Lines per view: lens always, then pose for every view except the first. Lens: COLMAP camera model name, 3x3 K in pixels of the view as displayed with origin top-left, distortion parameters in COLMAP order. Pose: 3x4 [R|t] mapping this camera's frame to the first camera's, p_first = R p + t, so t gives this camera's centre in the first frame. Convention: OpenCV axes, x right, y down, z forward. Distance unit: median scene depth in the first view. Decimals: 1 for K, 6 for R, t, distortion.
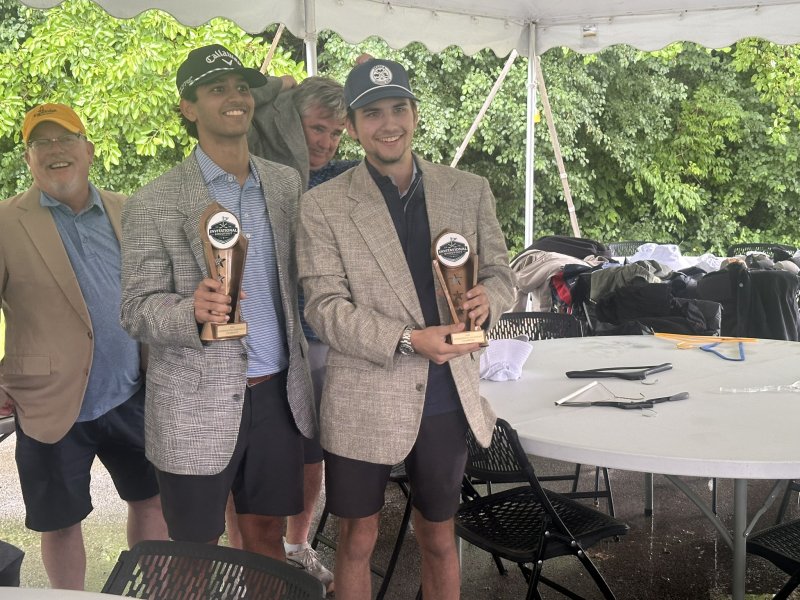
lens RADIAL K [[1106.6, 0, 392.1], [0, 1106.6, 317.4], [0, 0, 1]] dist [0.098163, 0.000000]
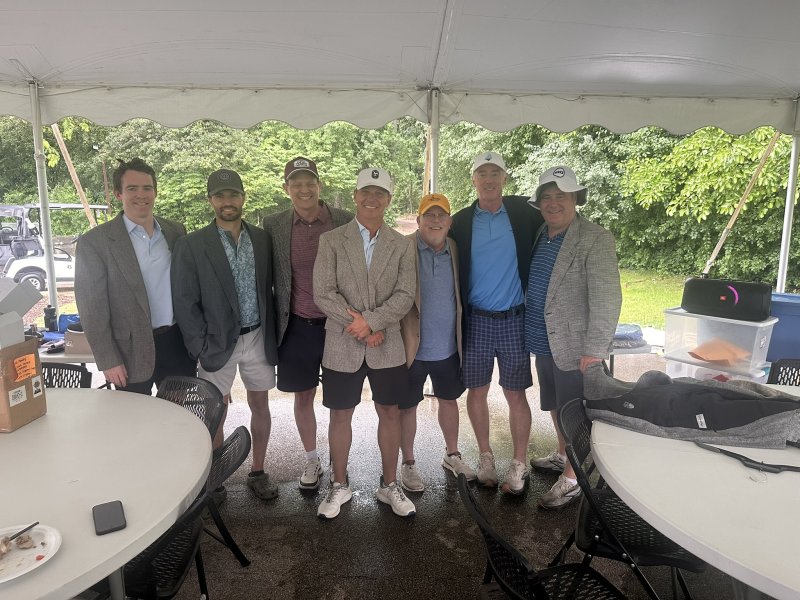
lens RADIAL K [[555.8, 0, 406.5], [0, 555.8, 312.0], [0, 0, 1]] dist [0.097288, -0.144677]
pose [[0.613822, 0.166934, -0.771593, 0.138821], [-0.136525, 0.985107, 0.104519, -0.028064], [0.777550, 0.041186, 0.627471, 0.131575]]
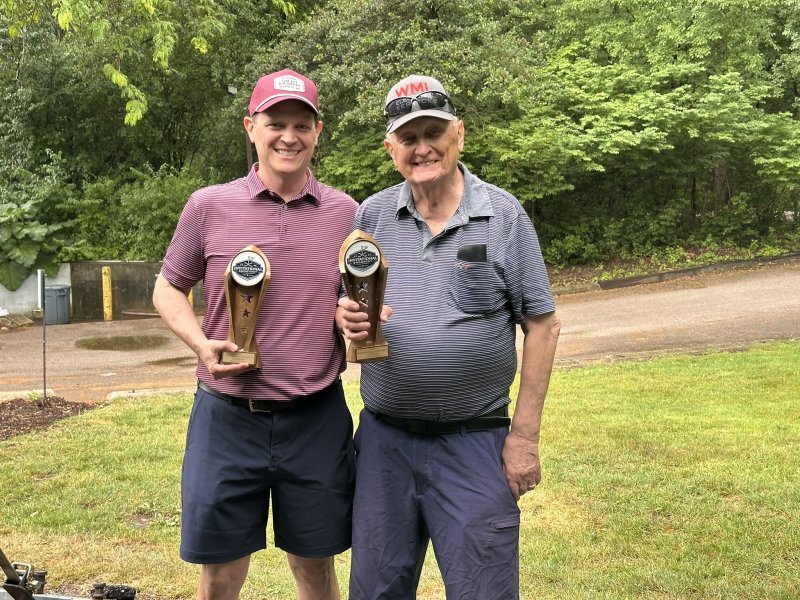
lens RADIAL K [[1106.6, 0, 407.7], [0, 1106.6, 281.1], [0, 0, 1]] dist [0.098163, 0.000000]
pose [[0.252941, 0.080361, -0.964138, -0.148122], [-0.129001, 0.990447, 0.048710, -0.040362], [0.958843, 0.112054, 0.260892, 0.337292]]
